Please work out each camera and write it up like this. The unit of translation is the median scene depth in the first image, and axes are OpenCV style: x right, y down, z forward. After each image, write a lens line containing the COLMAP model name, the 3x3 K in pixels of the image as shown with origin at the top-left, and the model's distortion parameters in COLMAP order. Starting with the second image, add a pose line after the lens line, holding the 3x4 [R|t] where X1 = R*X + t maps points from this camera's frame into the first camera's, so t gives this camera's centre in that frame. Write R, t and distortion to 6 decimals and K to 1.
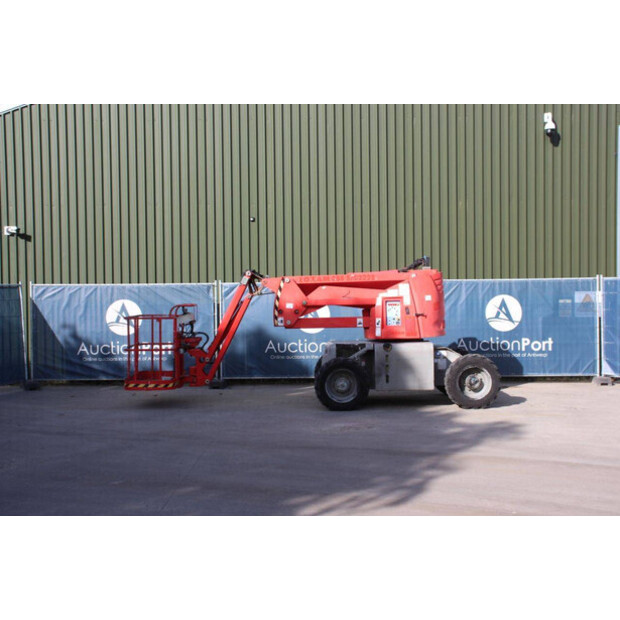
lens RADIAL K [[868.2, 0, 309.1], [0, 868.2, 314.5], [0, 0, 1]] dist [0.003583, 0.000000]
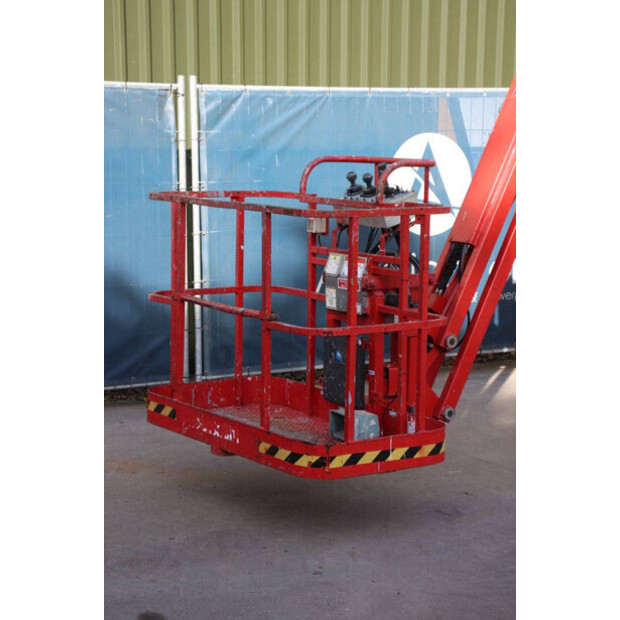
lens RADIAL K [[1484.9, 0, 313.9], [0, 1484.9, 315.9], [0, 0, 1]] dist [0.489880, 0.000000]
pose [[0.829385, -0.056203, 0.555843, -0.384994], [-0.002105, 0.994605, 0.103709, -0.009354], [-0.558673, -0.087185, 0.824793, 0.518734]]
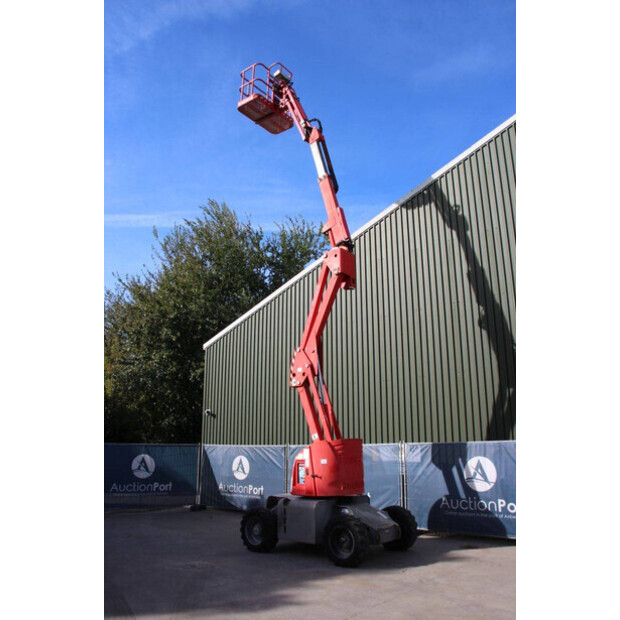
lens RADIAL K [[516.7, 0, 302.6], [0, 516.7, 310.9], [0, 0, 1]] dist [-0.165850, 0.134626]
pose [[0.768469, -0.154789, -0.620883, 0.469971], [-0.025459, 0.962137, -0.271375, -0.021952], [0.639381, 0.224350, 0.735431, 0.361997]]
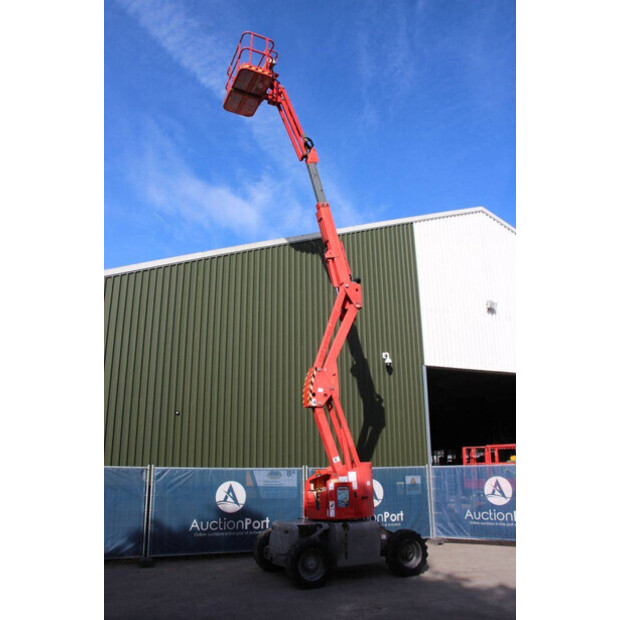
lens RADIAL K [[516.7, 0, 311.6], [0, 516.7, 314.8], [0, 0, 1]] dist [-0.165850, 0.134626]
pose [[0.903876, 0.130348, 0.407453, -0.212187], [0.008825, 0.946565, -0.322392, -0.011291], [-0.427704, 0.294998, 0.854427, 0.294082]]
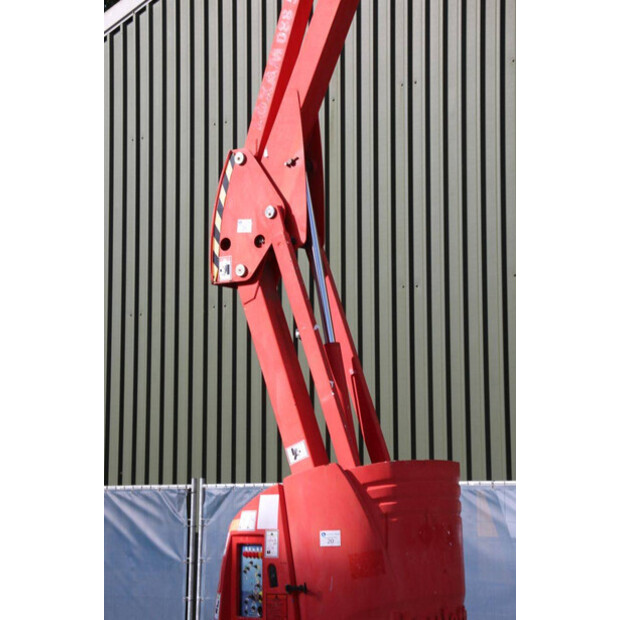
lens RADIAL K [[1484.9, 0, 291.5], [0, 1484.9, 314.9], [0, 0, 1]] dist [0.489880, 0.000000]
pose [[0.795576, -0.062840, -0.602586, 0.395439], [-0.023795, 0.990598, -0.134719, -0.021096], [0.605387, 0.121517, 0.786601, 0.436027]]
